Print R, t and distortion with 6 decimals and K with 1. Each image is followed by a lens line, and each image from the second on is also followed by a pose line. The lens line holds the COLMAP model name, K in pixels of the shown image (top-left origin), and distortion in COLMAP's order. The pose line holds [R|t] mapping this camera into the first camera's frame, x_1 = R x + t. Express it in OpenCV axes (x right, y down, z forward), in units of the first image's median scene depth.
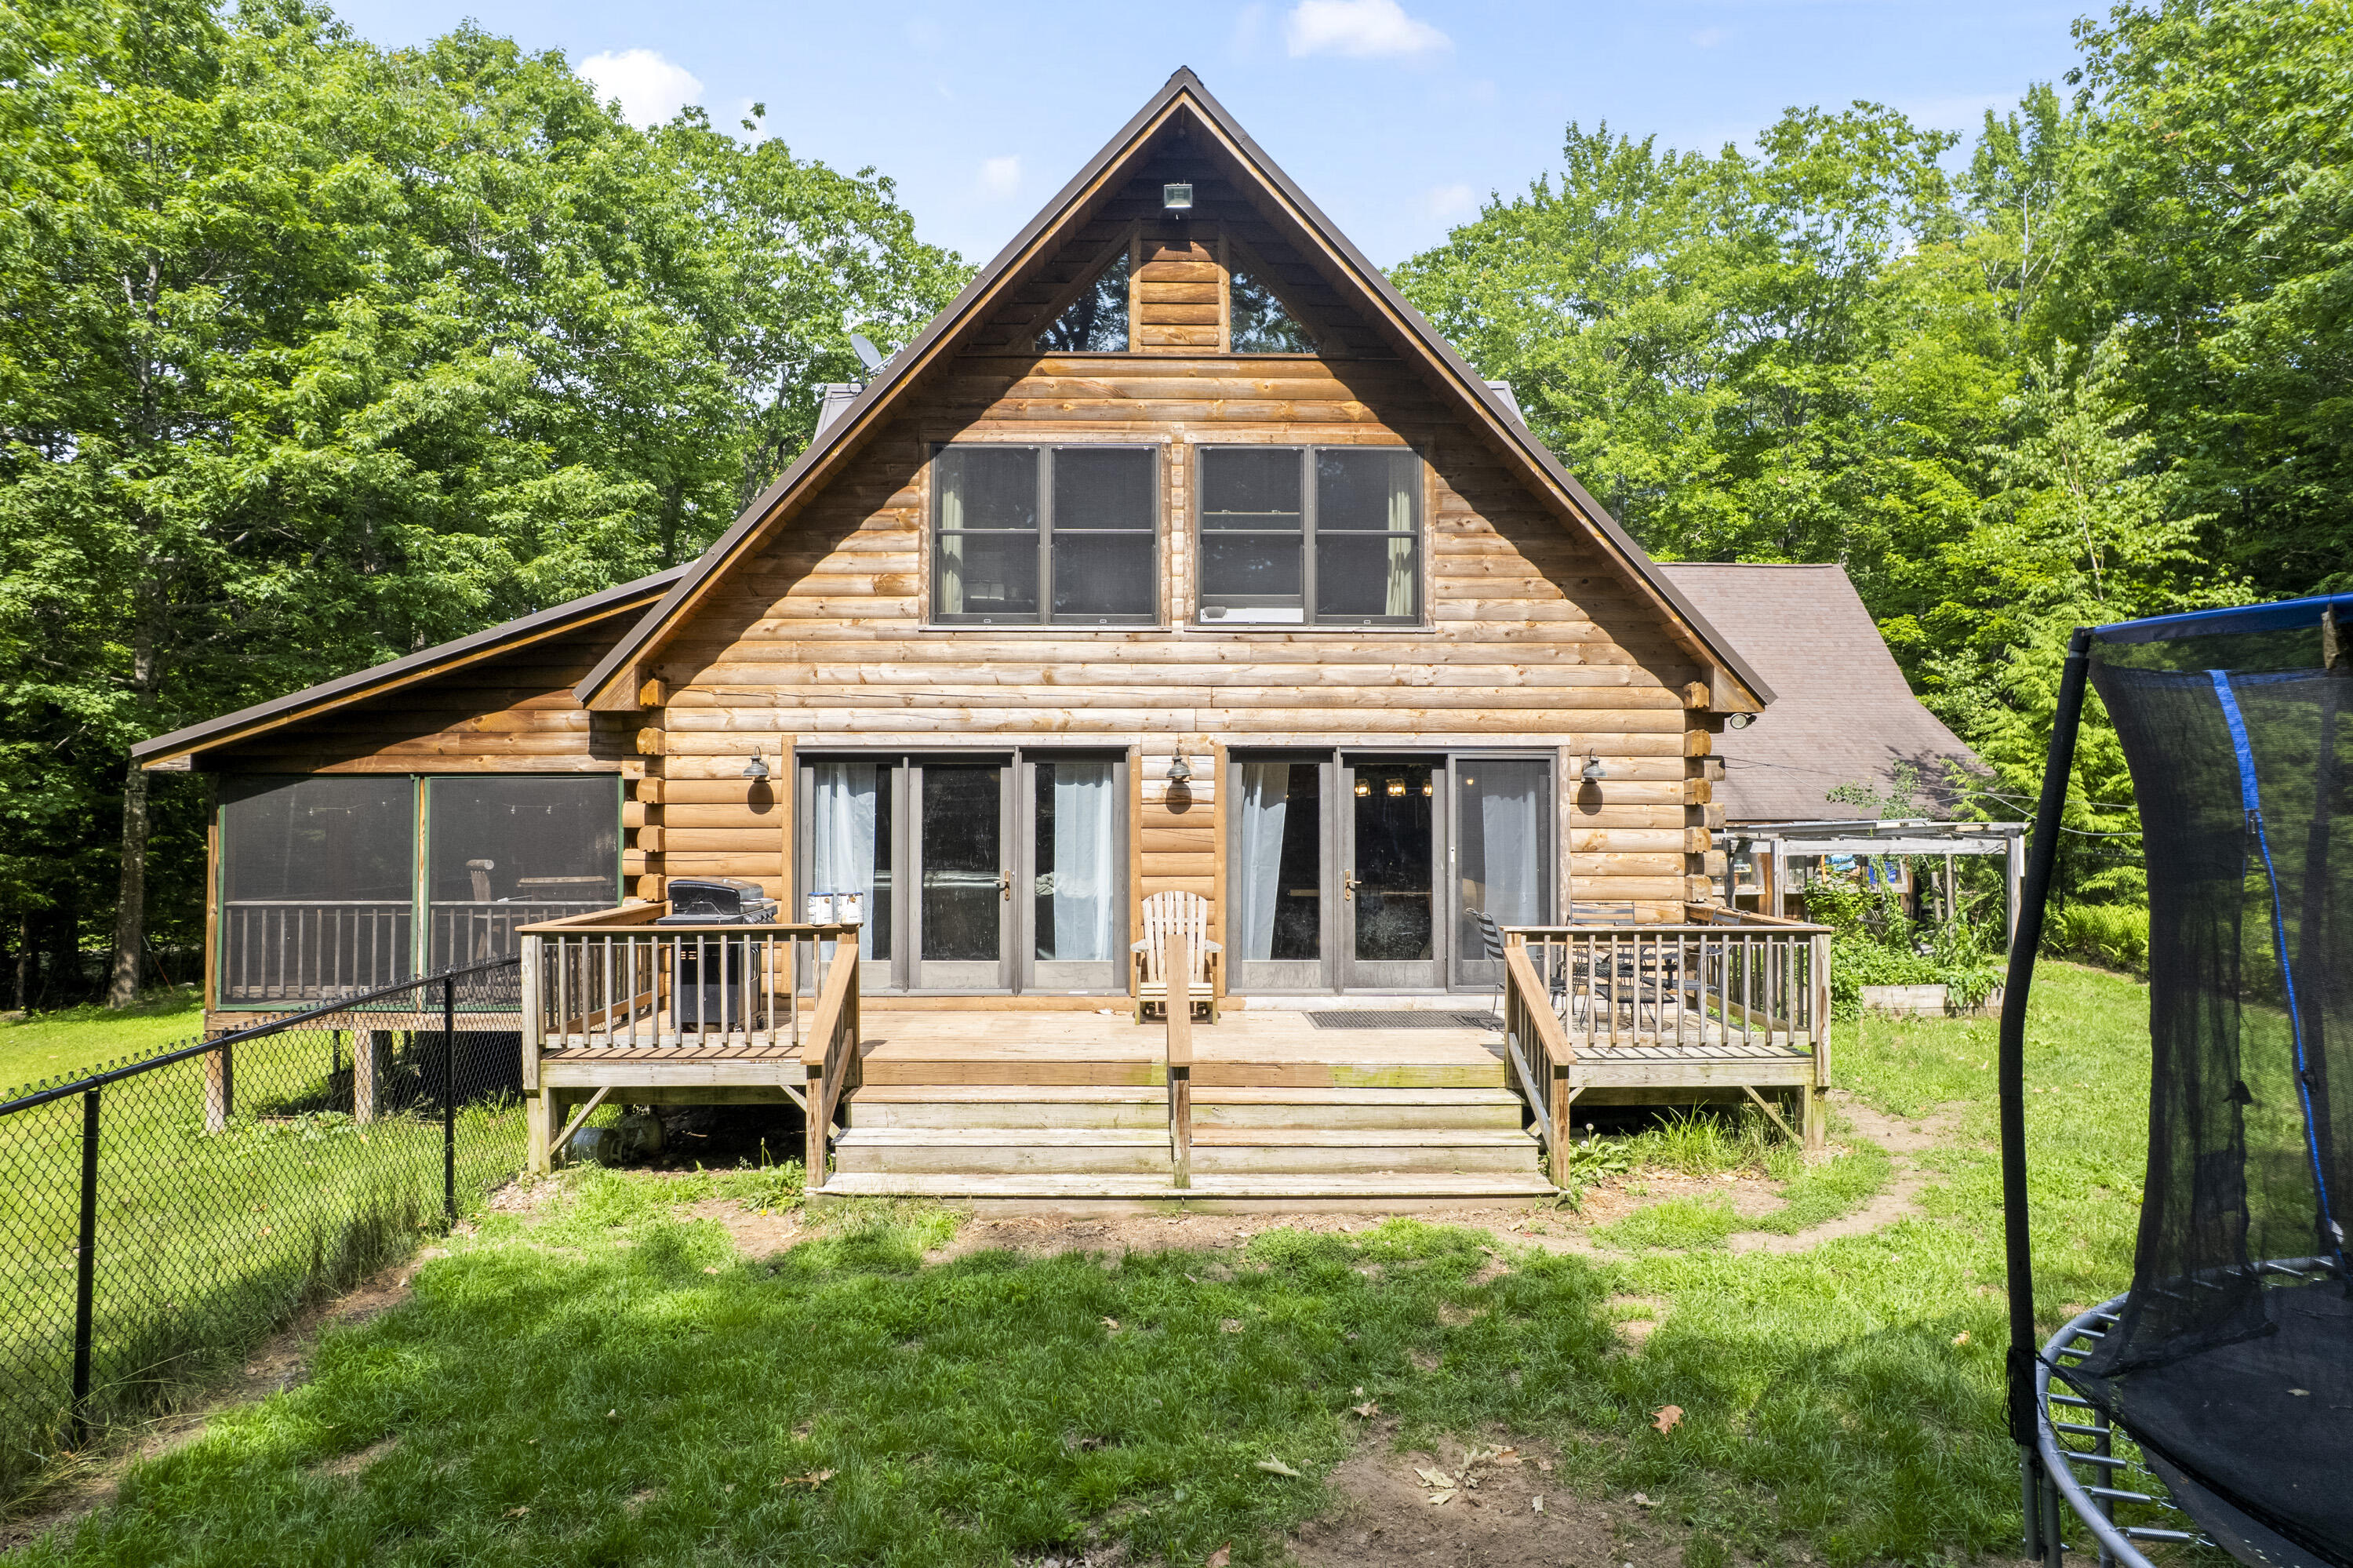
lens RADIAL K [[1503.9, 0, 1181.5], [0, 1503.9, 783.7], [0, 0, 1]] dist [-0.071109, 0.064247]
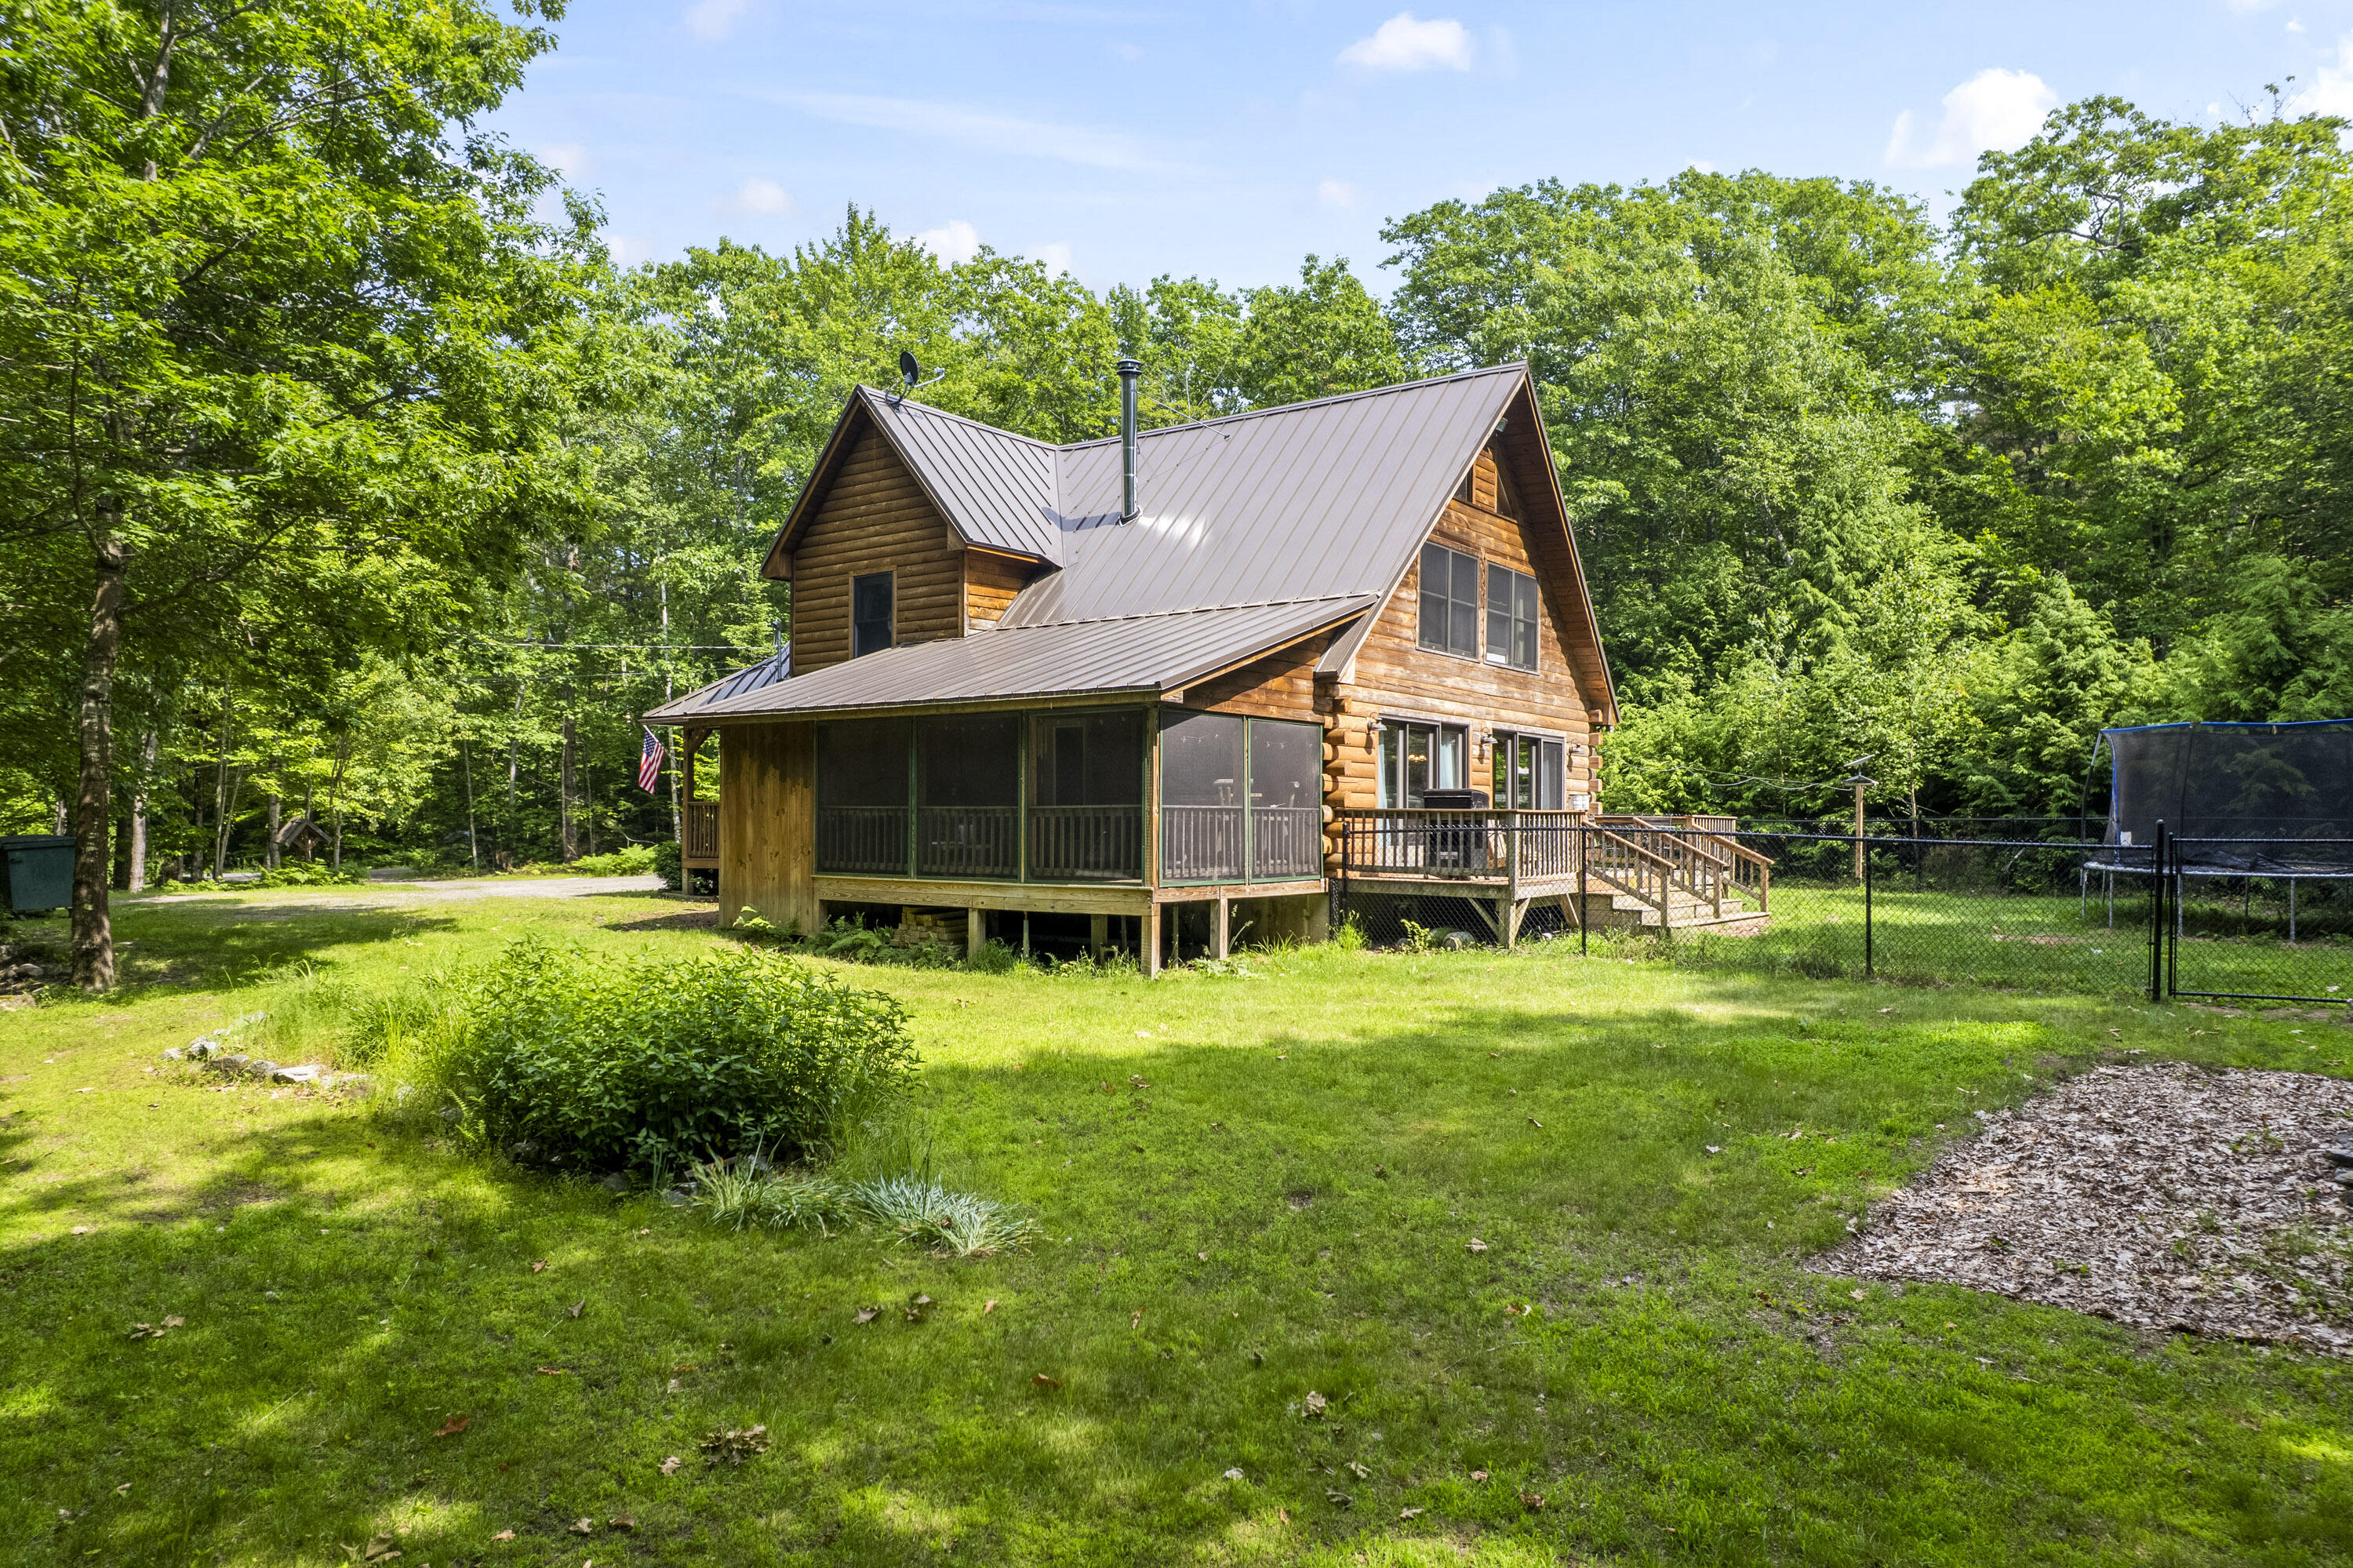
lens RADIAL K [[1539.5, 0, 1187.4], [0, 1539.5, 827.4], [0, 0, 1]] dist [-0.066751, 0.059238]
pose [[0.613425, 0.003618, 0.789744, -1.674543], [-0.021181, 0.999705, 0.011873, 0.081717], [-0.789469, -0.024011, 0.613321, 0.138788]]
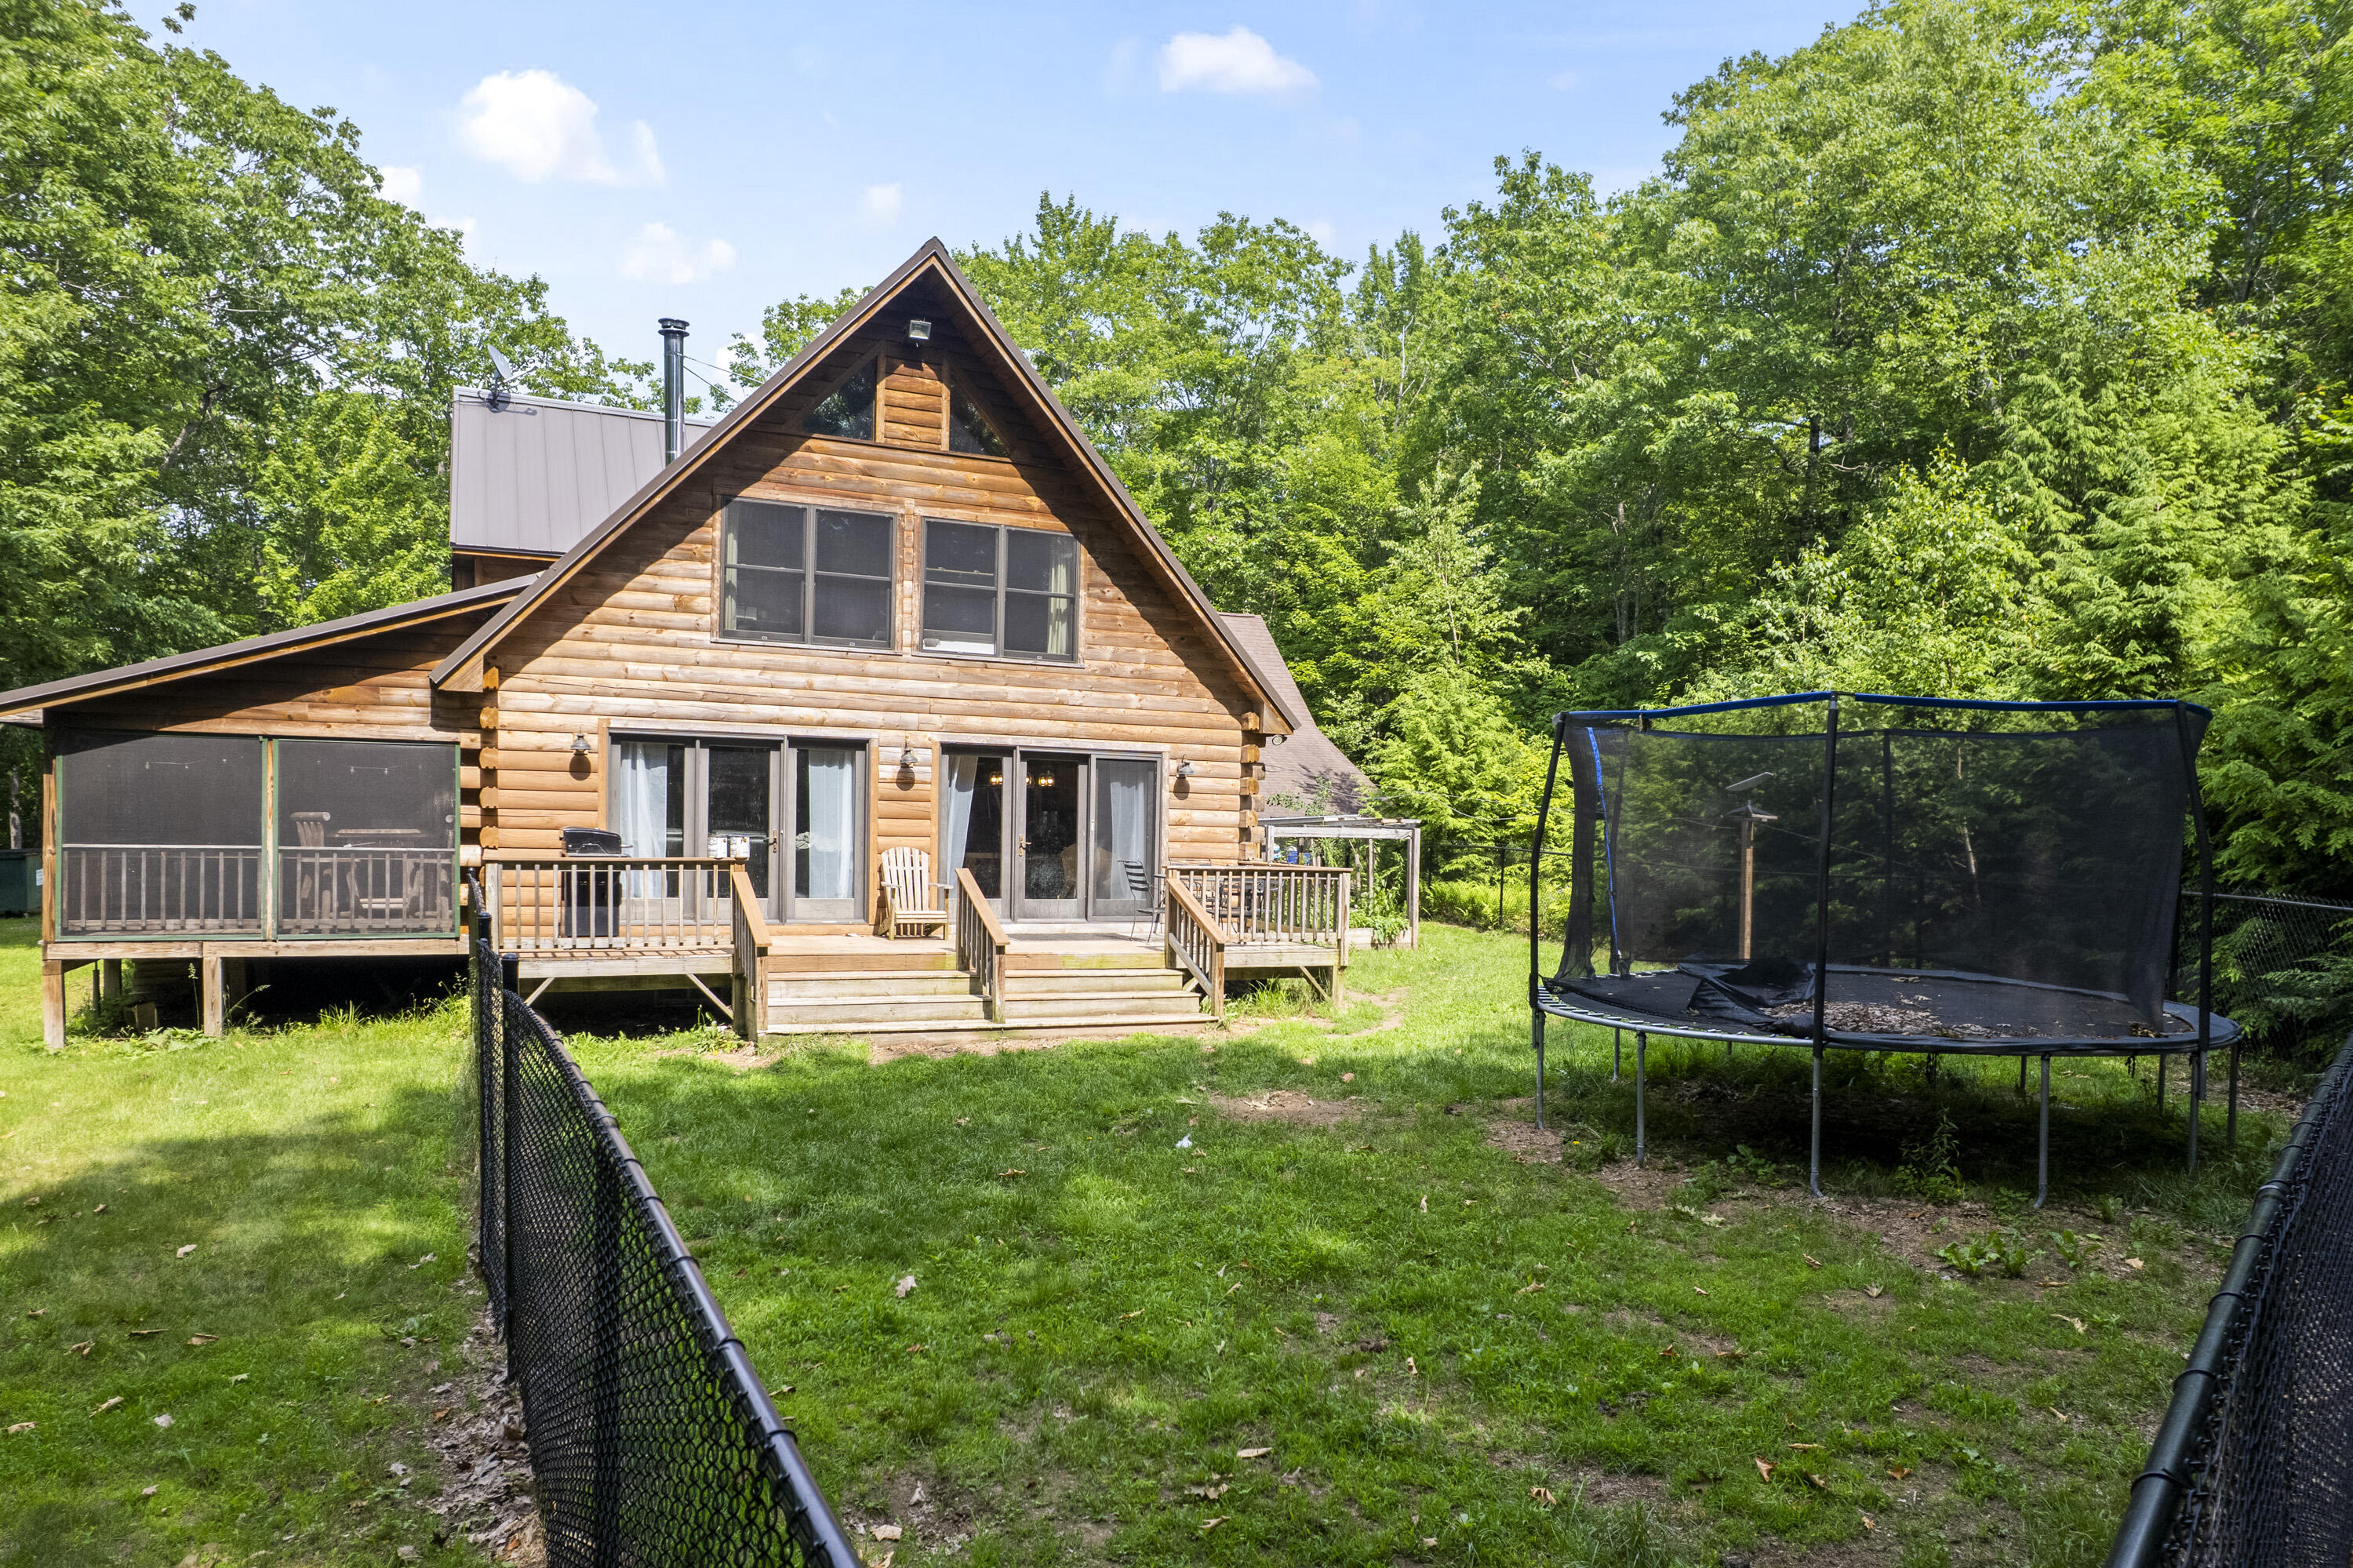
lens RADIAL K [[1547.7, 0, 1187.6], [0, 1547.7, 880.4], [0, 0, 1]] dist [-0.050494, 0.029451]
pose [[0.912248, 0.007829, 0.409563, -0.337941], [-0.030675, 0.998316, 0.049239, 0.024669], [-0.408488, -0.057482, 0.910952, -0.379964]]
